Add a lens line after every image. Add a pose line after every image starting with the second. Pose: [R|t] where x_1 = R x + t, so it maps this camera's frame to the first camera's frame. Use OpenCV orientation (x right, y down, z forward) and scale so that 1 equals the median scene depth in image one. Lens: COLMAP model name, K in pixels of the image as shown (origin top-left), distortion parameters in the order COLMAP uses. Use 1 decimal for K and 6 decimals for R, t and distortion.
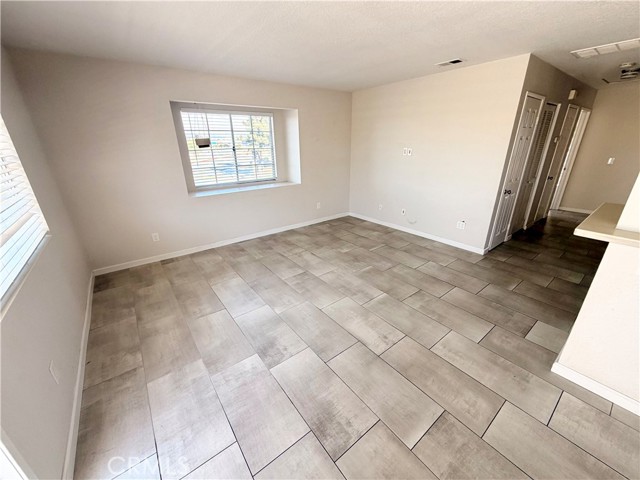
lens RADIAL K [[255.5, 0, 319.9], [0, 255.5, 239.4], [0, 0, 1]] dist [-0.000522, 0.001677]
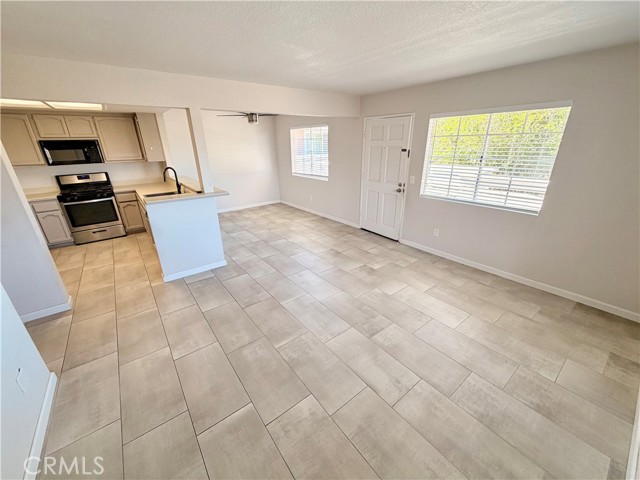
lens RADIAL K [[255.5, 0, 319.7], [0, 255.5, 240.6], [0, 0, 1]] dist [-0.000522, 0.001677]
pose [[-0.999563, 0.027910, 0.009693, 0.081738], [0.027097, 0.735230, 0.677276, -0.628013], [0.011776, 0.677243, -0.735666, 1.492740]]
